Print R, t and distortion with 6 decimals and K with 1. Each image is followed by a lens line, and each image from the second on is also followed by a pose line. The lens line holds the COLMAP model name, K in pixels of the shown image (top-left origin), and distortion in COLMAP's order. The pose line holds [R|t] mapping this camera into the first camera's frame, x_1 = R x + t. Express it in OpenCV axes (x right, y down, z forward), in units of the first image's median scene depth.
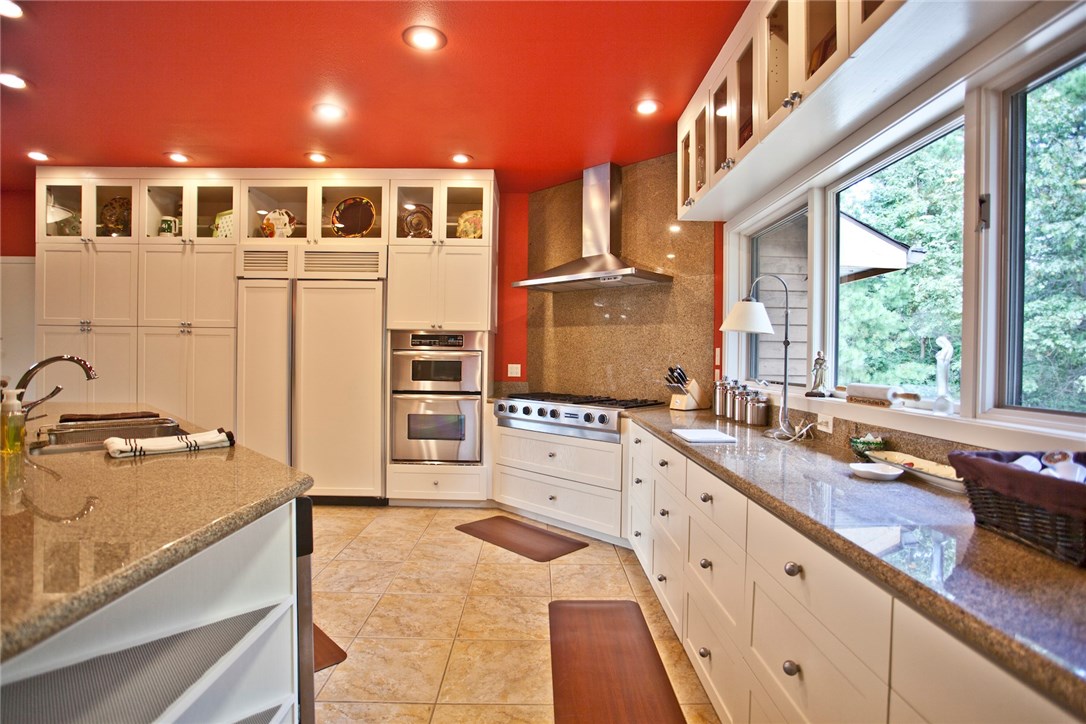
lens RADIAL K [[528.4, 0, 543.0], [0, 528.4, 362.0], [0, 0, 1]] dist [-0.049364, 0.018081]
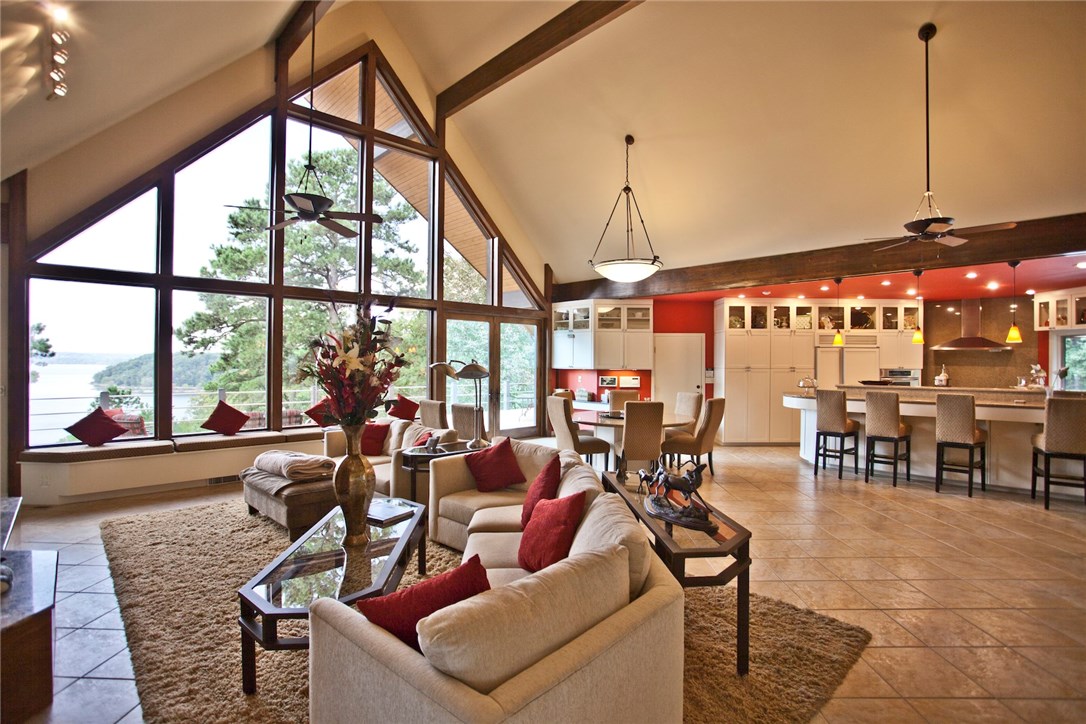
lens RADIAL K [[528.4, 0, 543.0], [0, 528.4, 362.0], [0, 0, 1]] dist [-0.049364, 0.018081]
pose [[0.999623, -0.009964, -0.025586, -1.721504], [0.009799, 0.999930, -0.006596, -0.092221], [0.025650, 0.006343, 0.999651, -1.323405]]
